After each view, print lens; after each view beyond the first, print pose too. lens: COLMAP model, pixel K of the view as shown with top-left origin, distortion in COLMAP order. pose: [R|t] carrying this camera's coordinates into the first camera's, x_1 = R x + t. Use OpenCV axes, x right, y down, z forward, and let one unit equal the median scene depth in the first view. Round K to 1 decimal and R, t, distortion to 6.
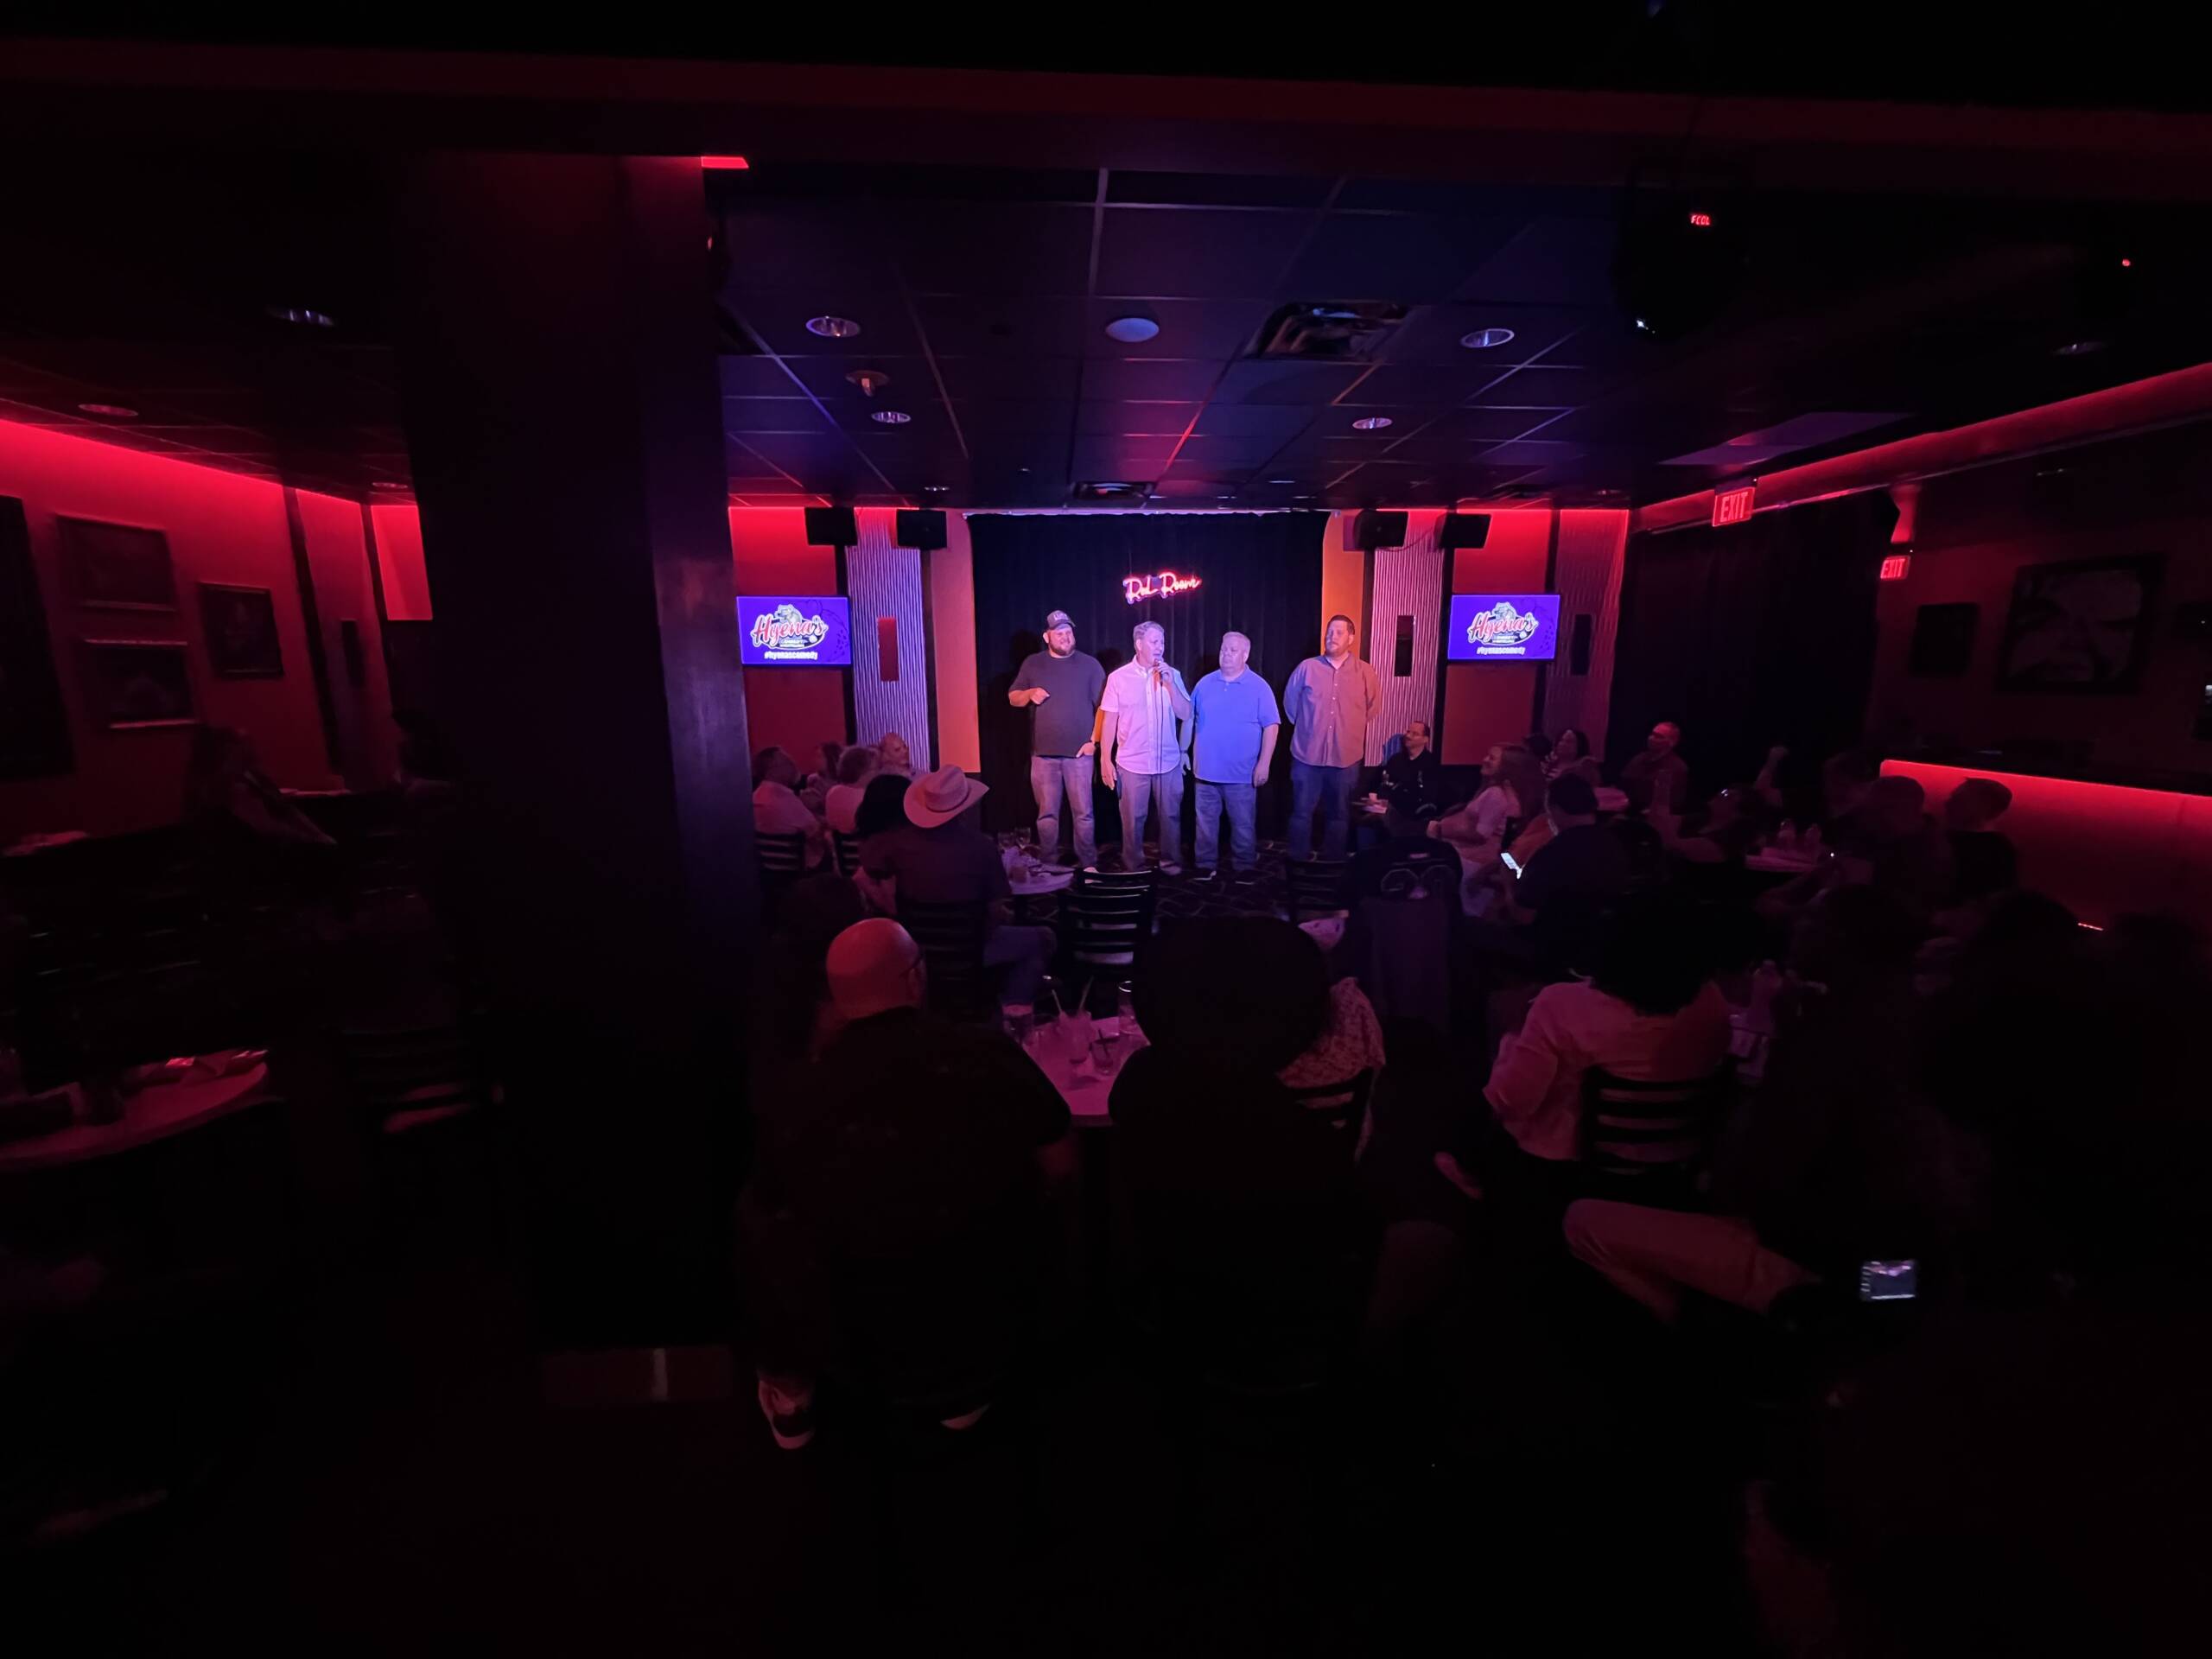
lens RADIAL K [[886.9, 0, 1106.0], [0, 886.9, 829.5], [0, 0, 1]] dist [-0.001083, 0.000112]
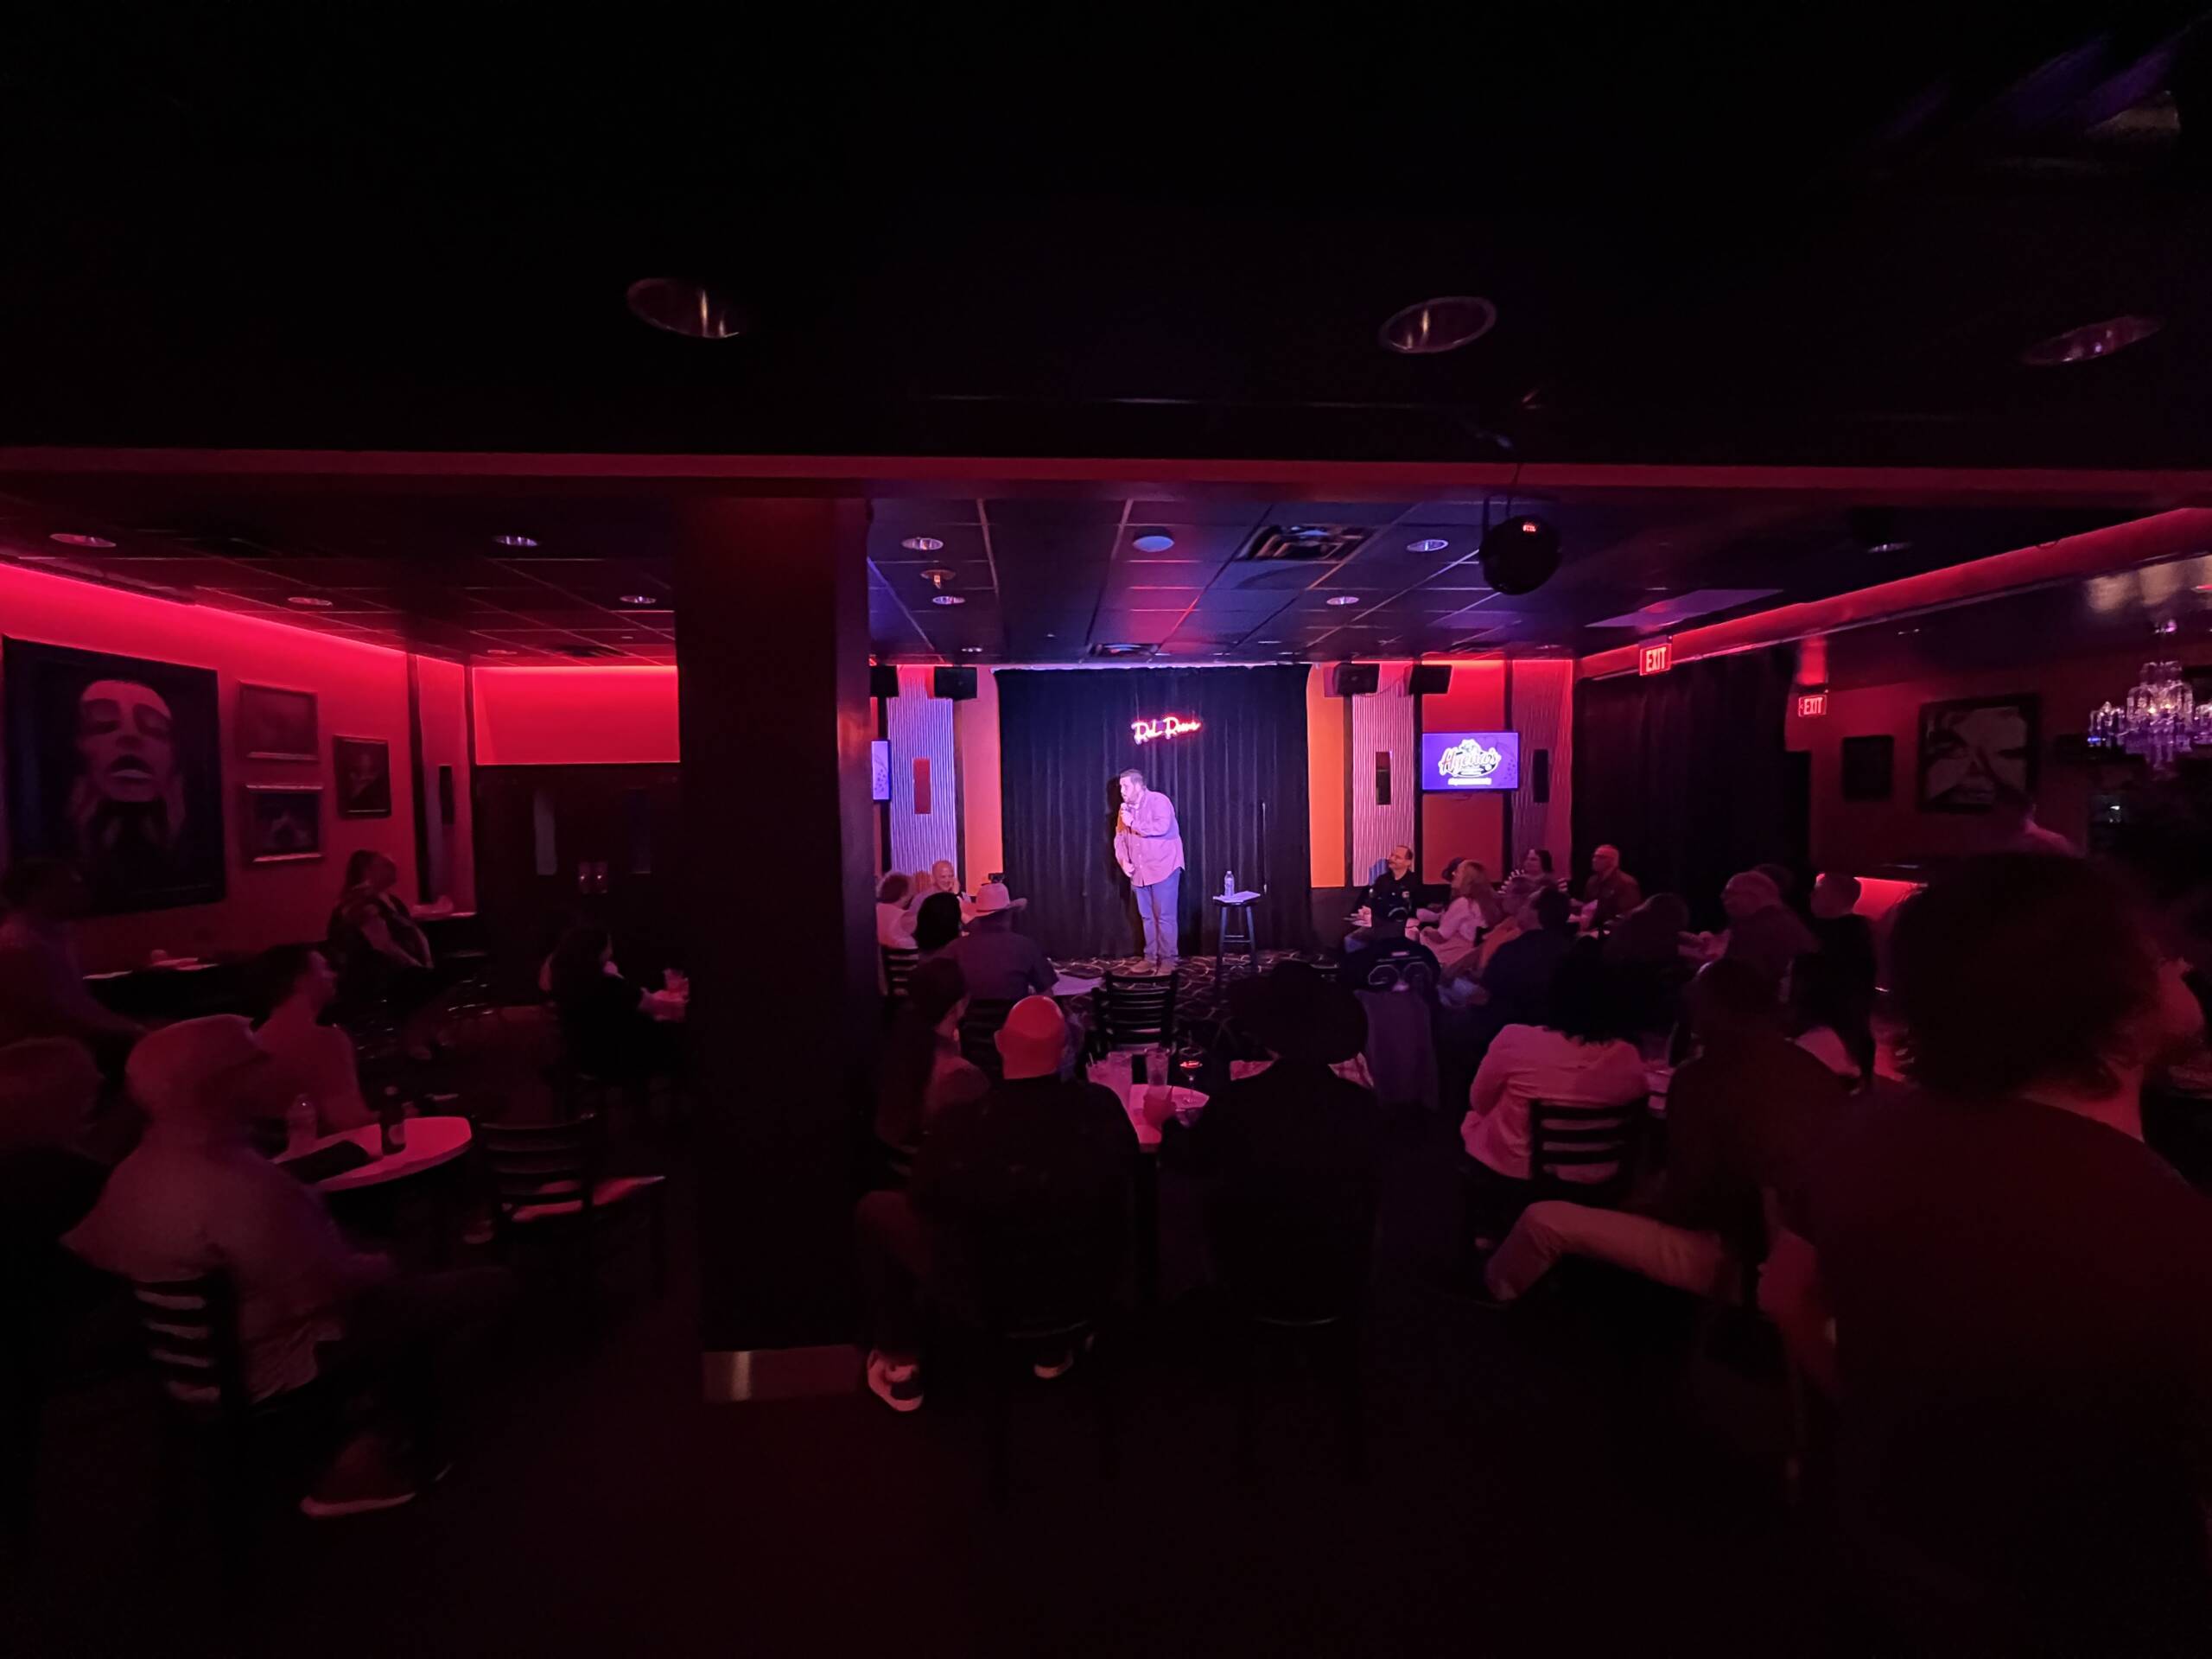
lens RADIAL K [[886.9, 0, 1106.0], [0, 886.9, 829.5], [0, 0, 1]] dist [-0.001083, 0.000112]
pose [[0.999912, -0.010467, 0.008144, -0.024686], [0.011545, 0.989209, -0.146053, 0.017472], [-0.006527, 0.146134, 0.989243, -0.101780]]
